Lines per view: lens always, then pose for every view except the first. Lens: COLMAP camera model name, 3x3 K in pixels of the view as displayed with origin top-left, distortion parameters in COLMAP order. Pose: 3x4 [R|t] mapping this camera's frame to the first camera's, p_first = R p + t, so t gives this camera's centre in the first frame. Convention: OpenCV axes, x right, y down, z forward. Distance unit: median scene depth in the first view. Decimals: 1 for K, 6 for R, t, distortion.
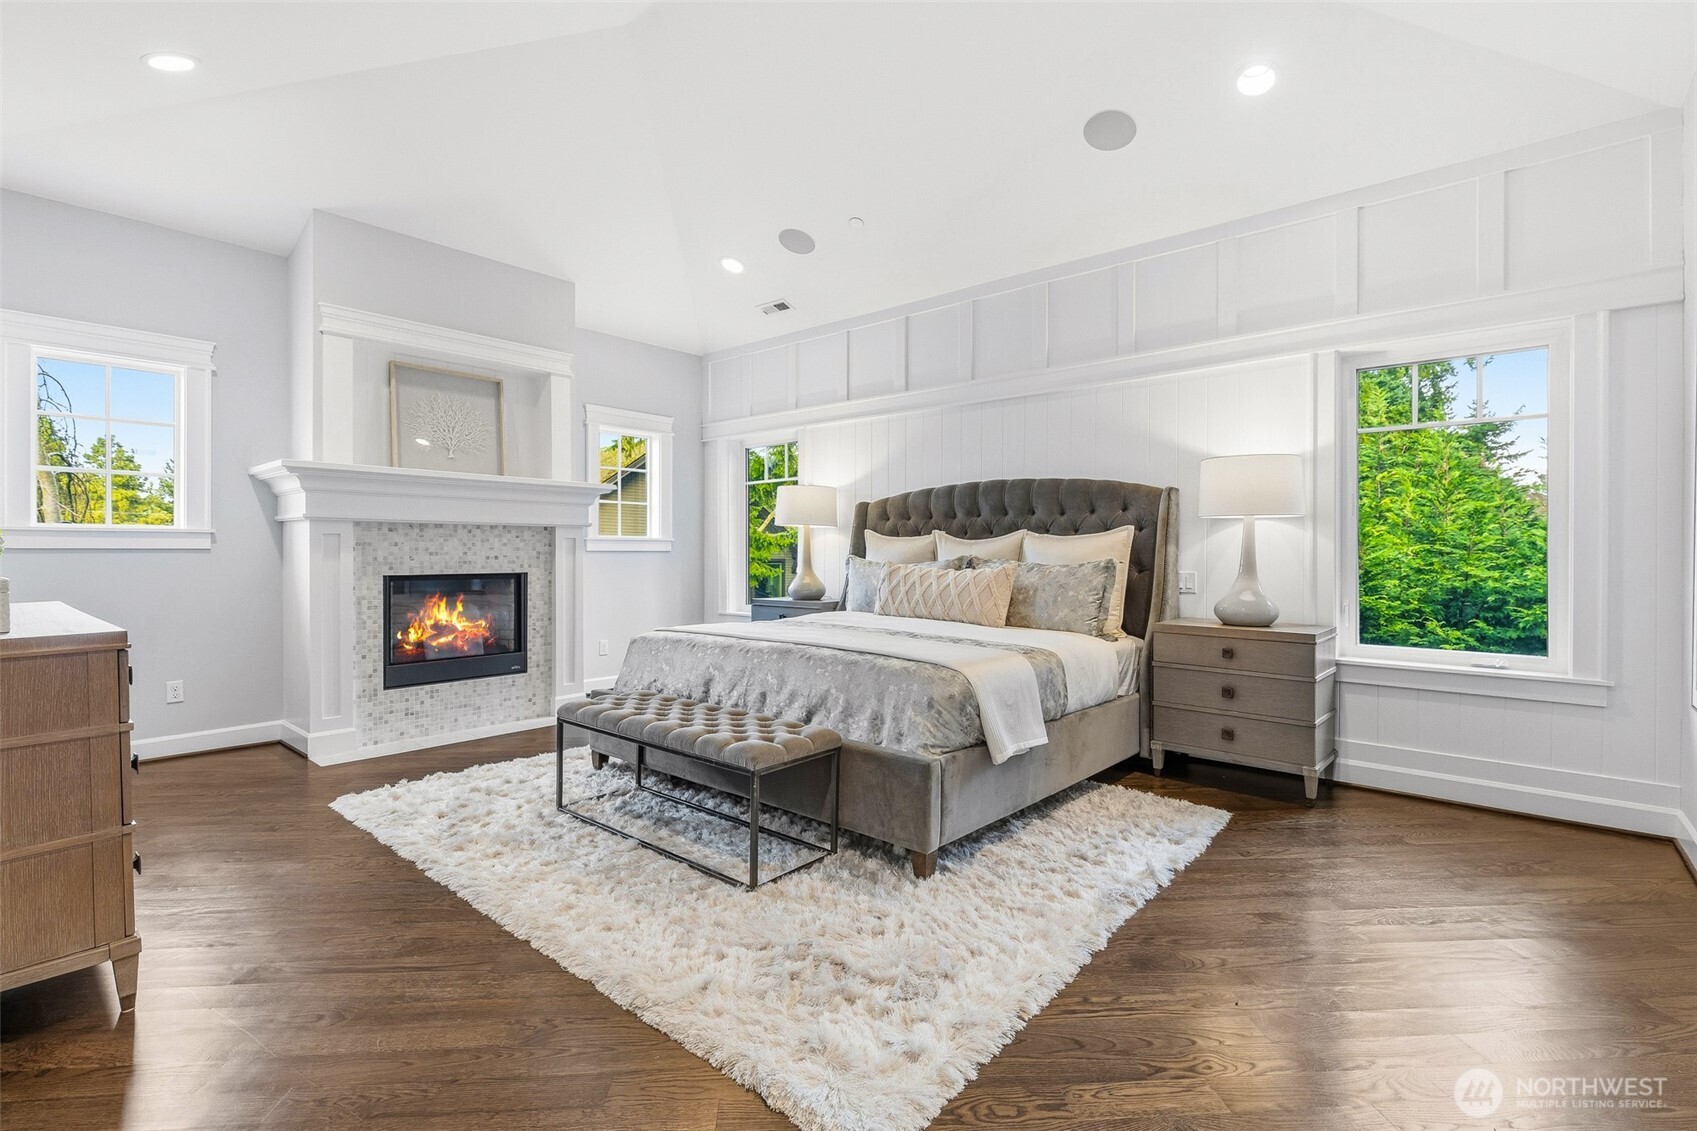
lens RADIAL K [[776.4, 0, 845.5], [0, 776.4, 558.3], [0, 0, 1]] dist [0.011631, 0.000593]
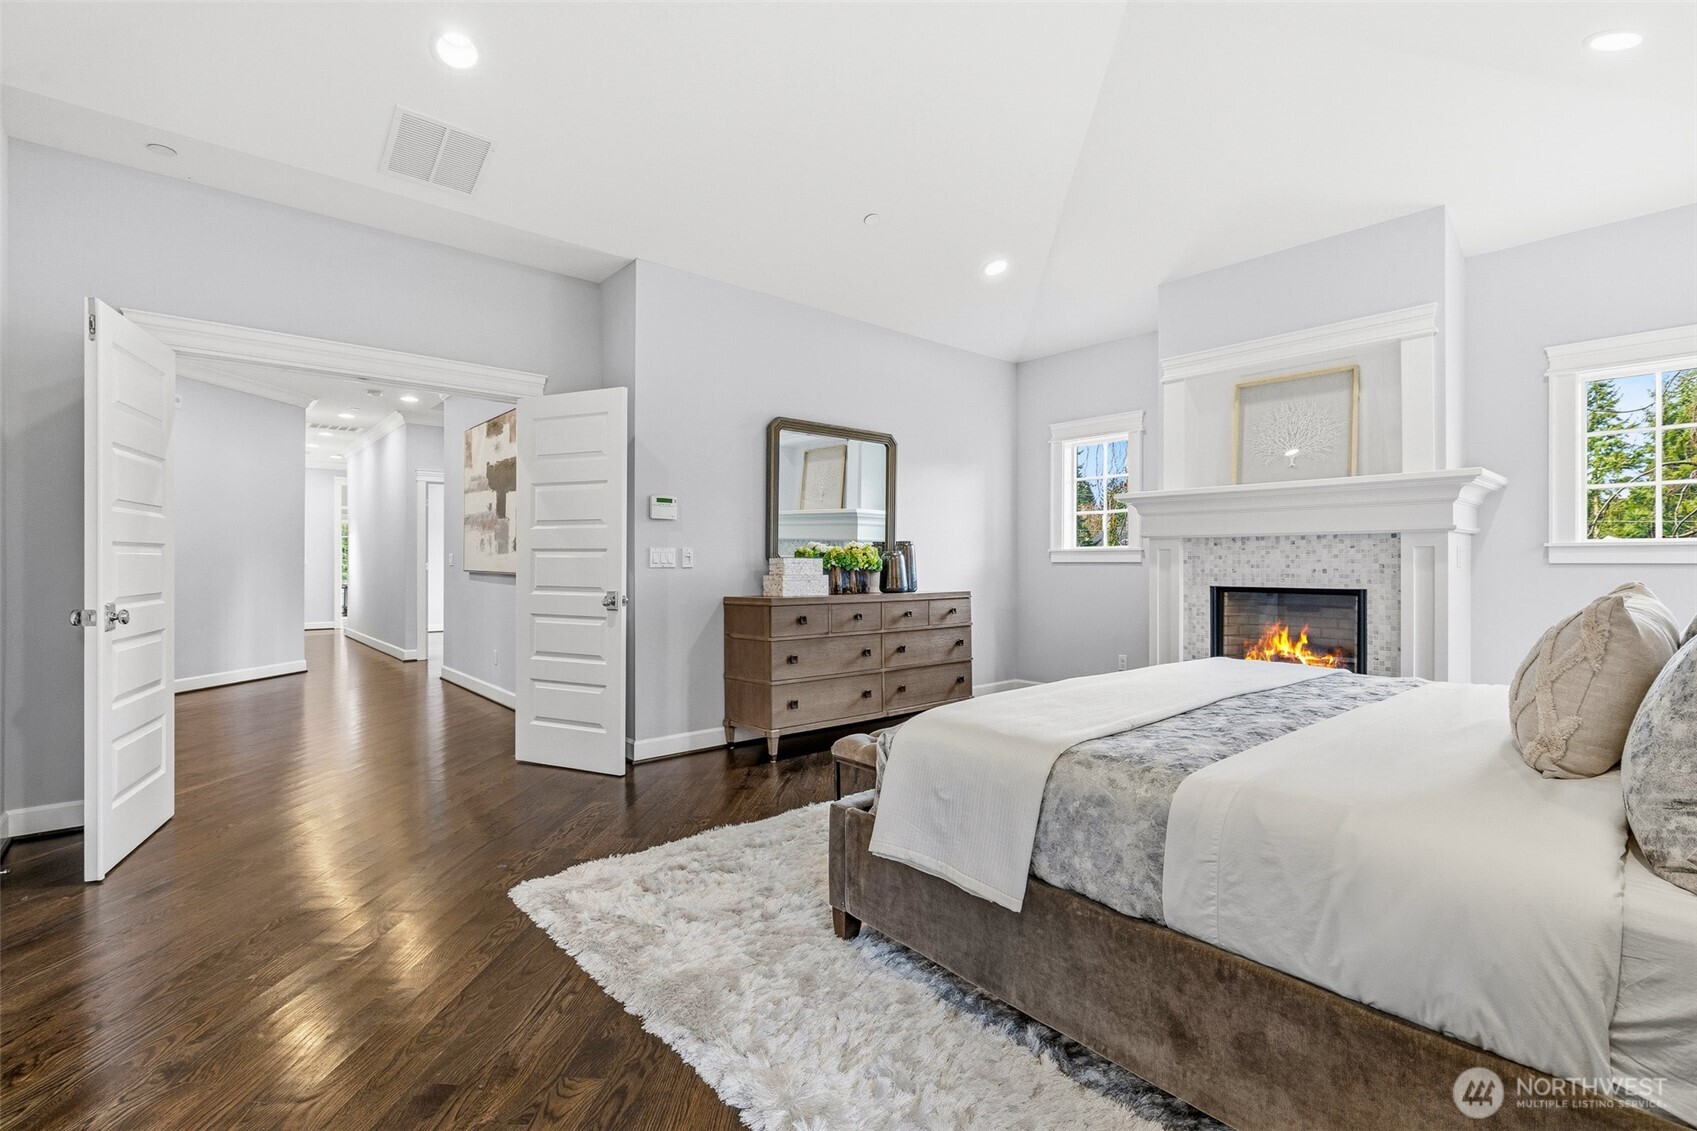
lens RADIAL K [[776.4, 0, 855.7], [0, 776.4, 562.1], [0, 0, 1]] dist [0.011631, 0.000593]
pose [[-0.136016, -0.004242, -0.990698, 0.510194], [-0.010501, 0.999941, -0.002840, -0.002715], [0.990651, 0.010017, -0.136053, 0.596907]]
